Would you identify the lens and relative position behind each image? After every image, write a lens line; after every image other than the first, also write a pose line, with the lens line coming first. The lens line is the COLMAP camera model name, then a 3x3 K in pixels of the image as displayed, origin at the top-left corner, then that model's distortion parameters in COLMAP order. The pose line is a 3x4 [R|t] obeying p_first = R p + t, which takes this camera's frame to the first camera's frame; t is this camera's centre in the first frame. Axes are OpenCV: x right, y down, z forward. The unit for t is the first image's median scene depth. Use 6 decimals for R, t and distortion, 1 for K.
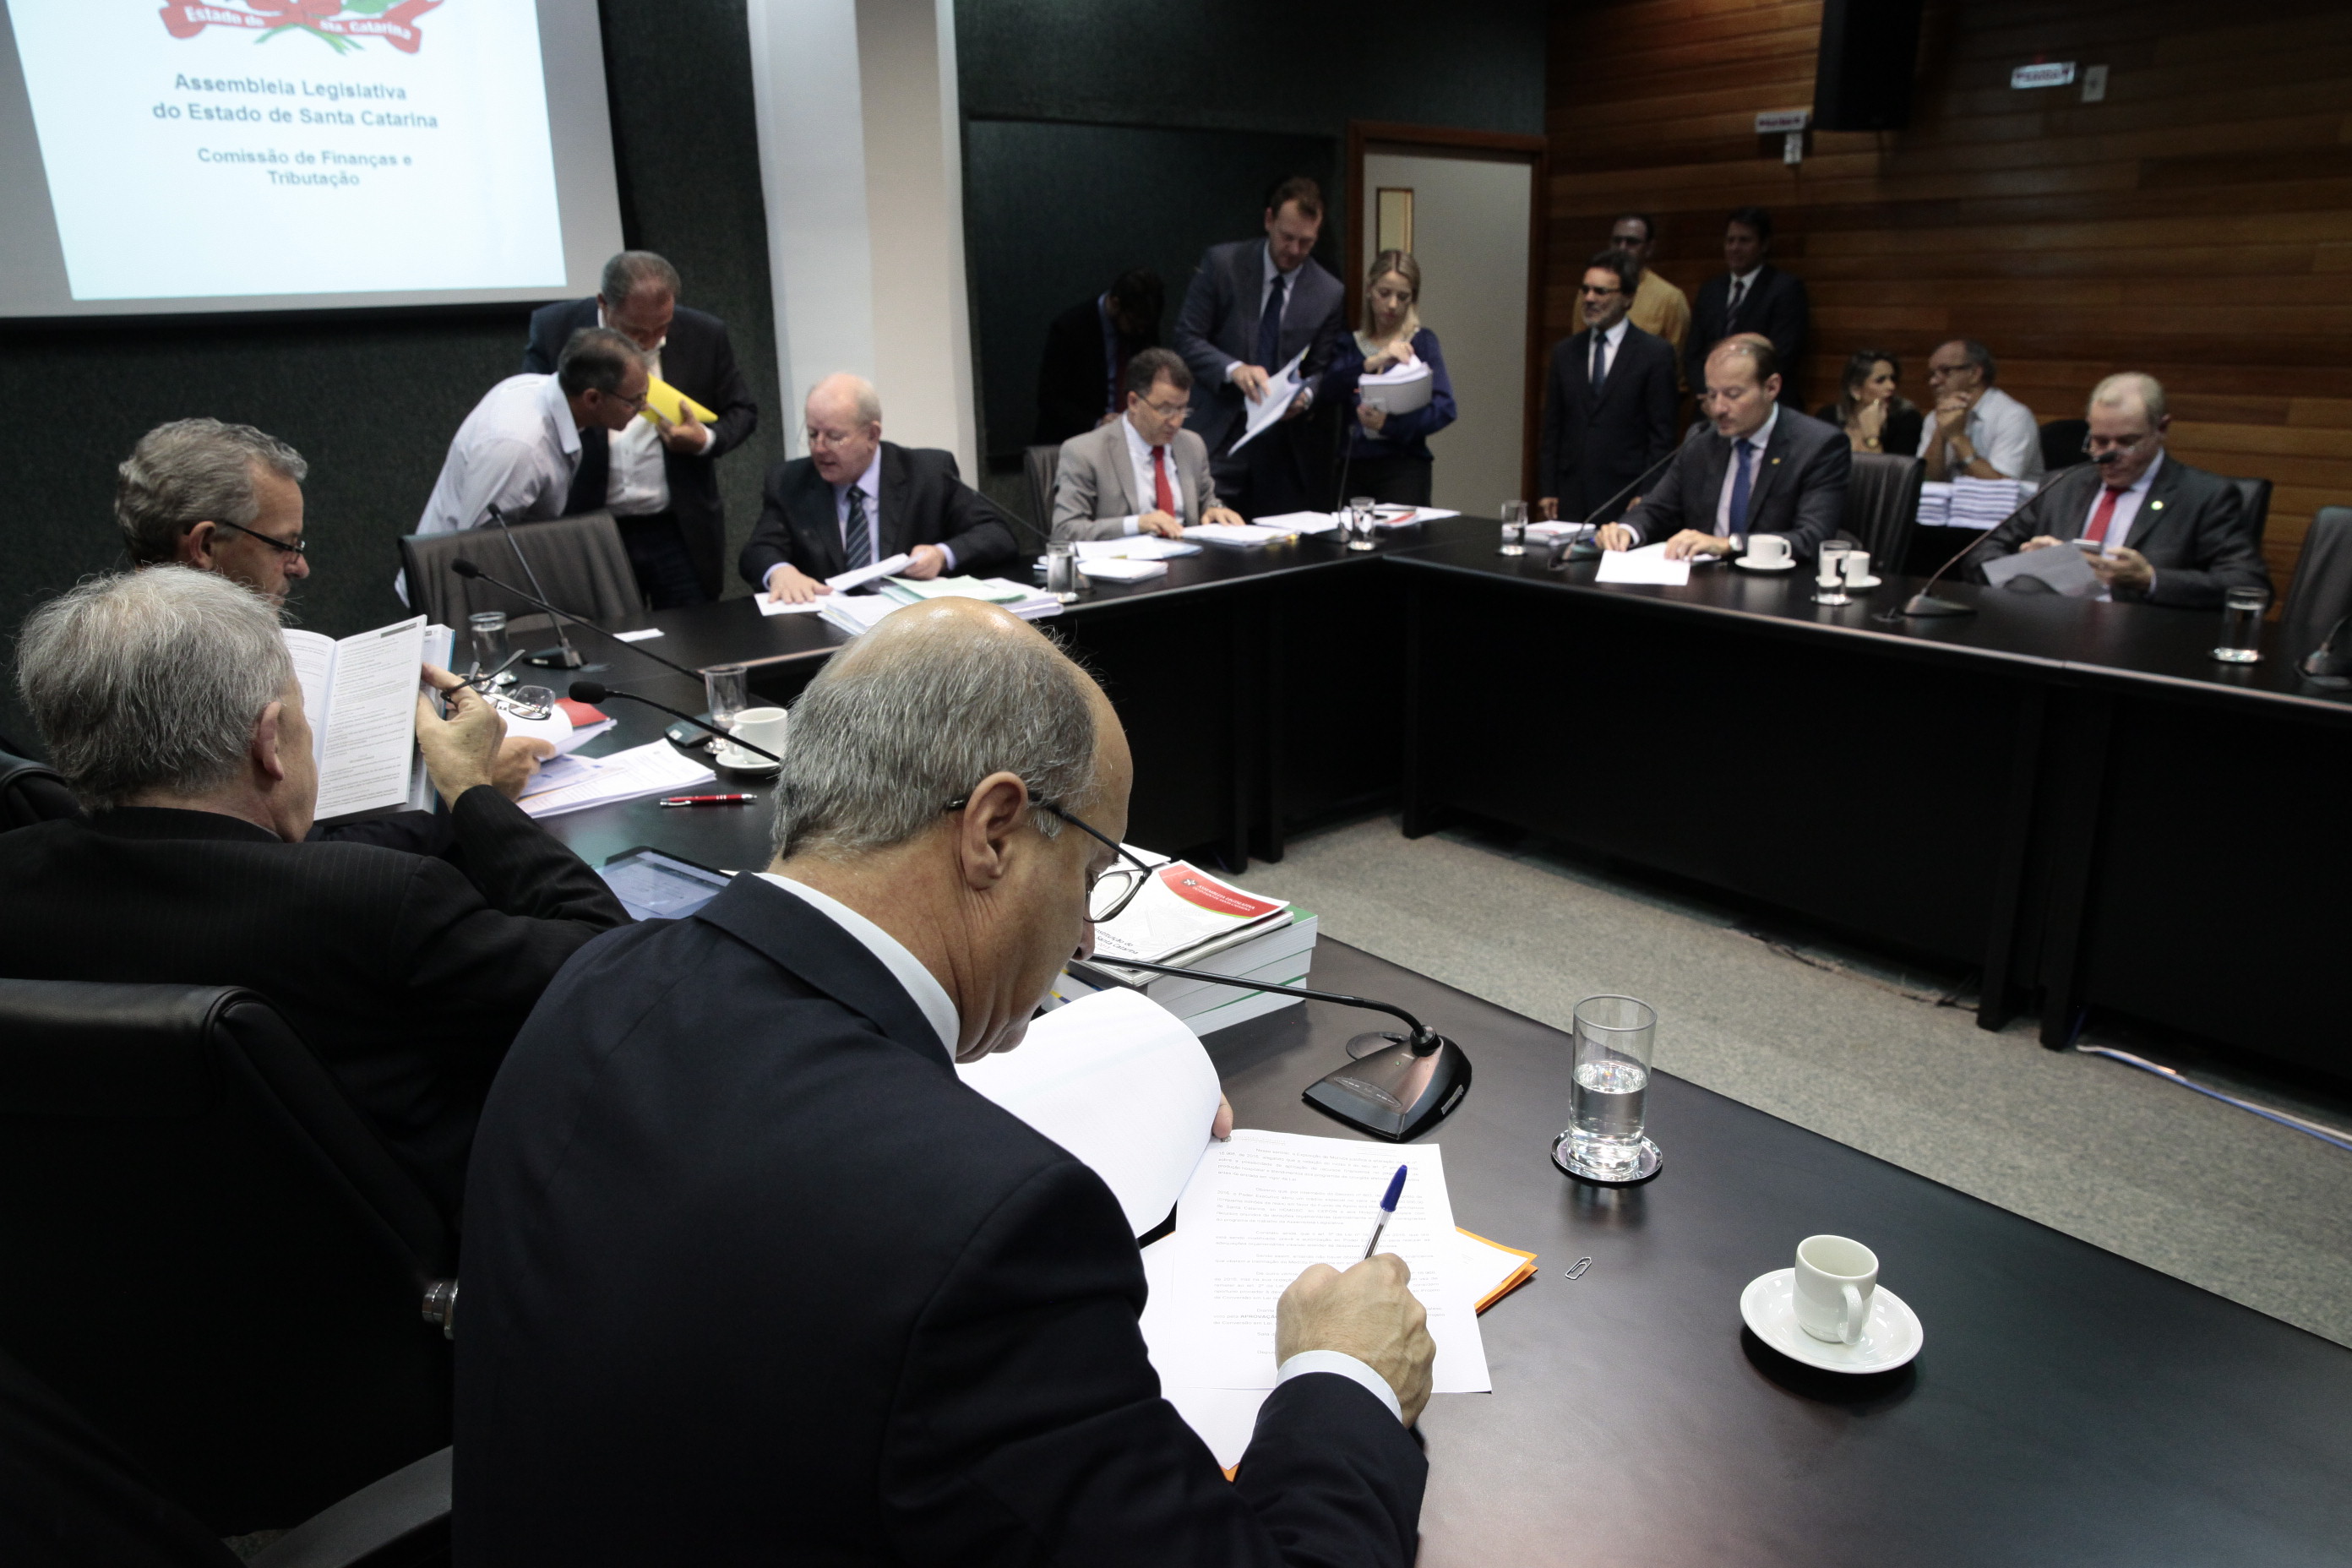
lens RADIAL K [[1562.6, 0, 1176.0], [0, 1562.6, 784.0], [0, 0, 1]] dist [-0.107681, 0.075474]
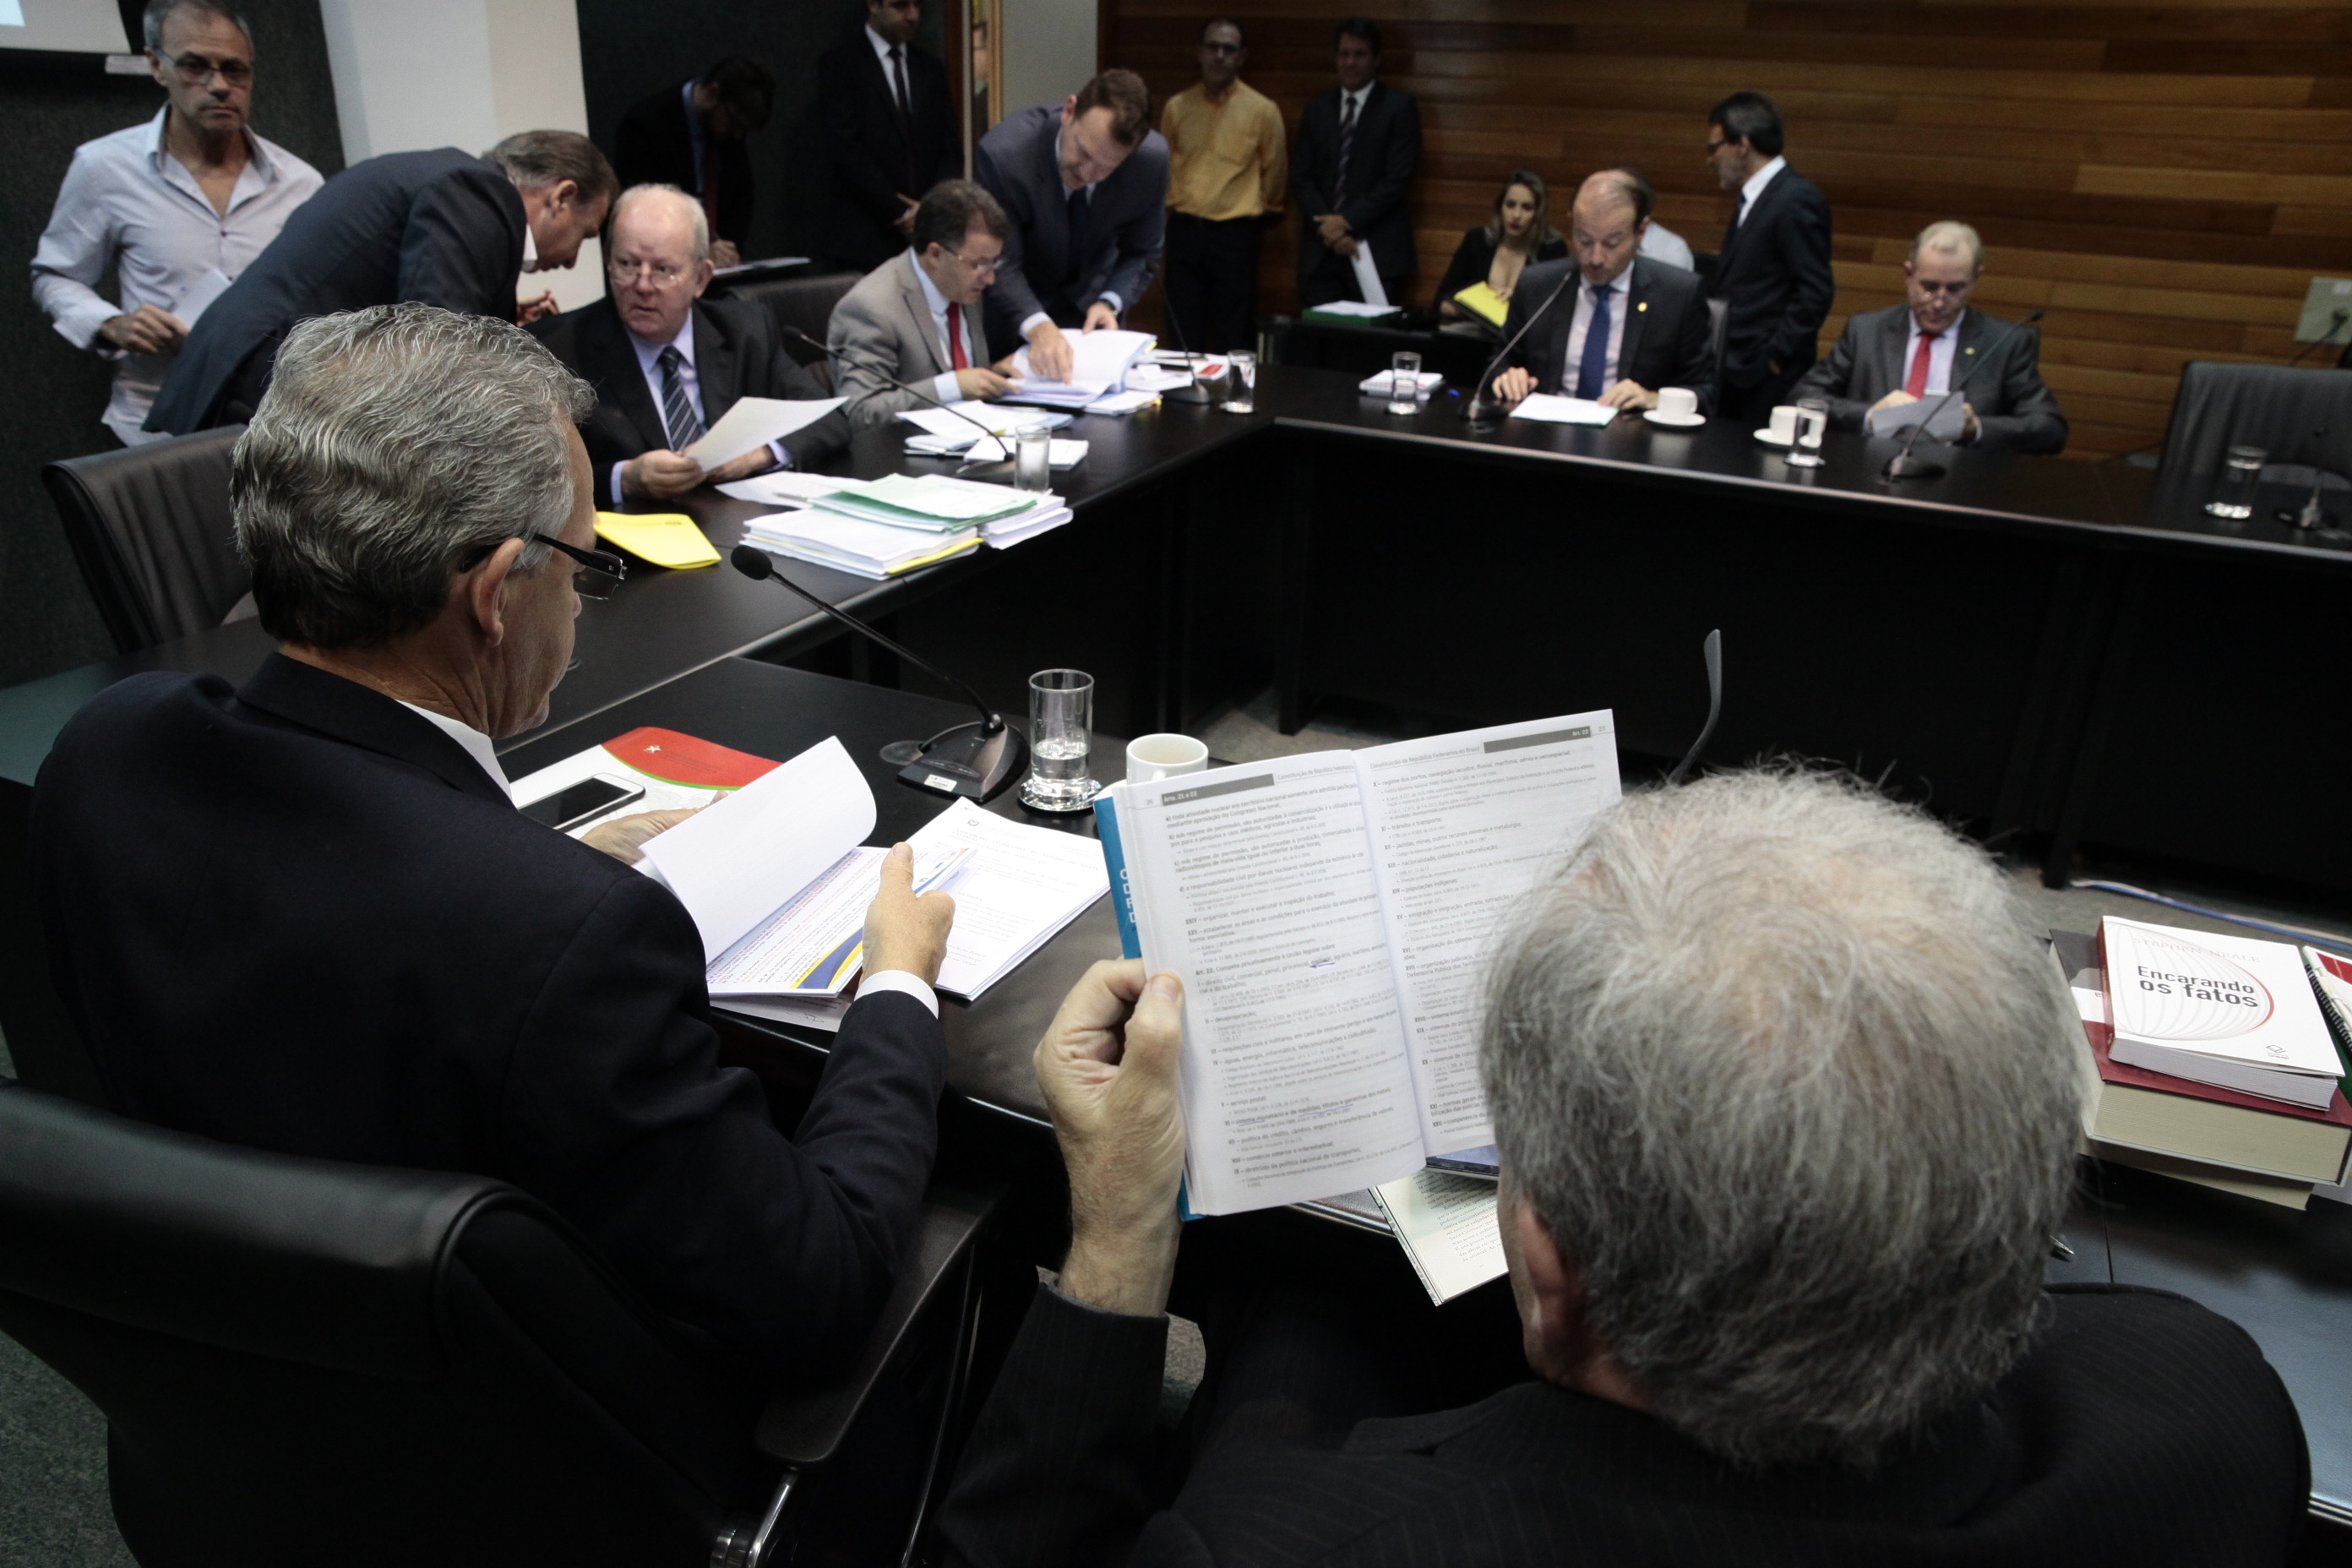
lens RADIAL K [[1562.6, 0, 1176.0], [0, 1562.6, 784.0], [0, 0, 1]] dist [-0.107681, 0.075474]
pose [[0.902980, -0.129599, 0.409671, -0.299436], [0.080948, 0.987667, 0.134023, -0.066794], [-0.421988, -0.087858, 0.902334, 0.227294]]
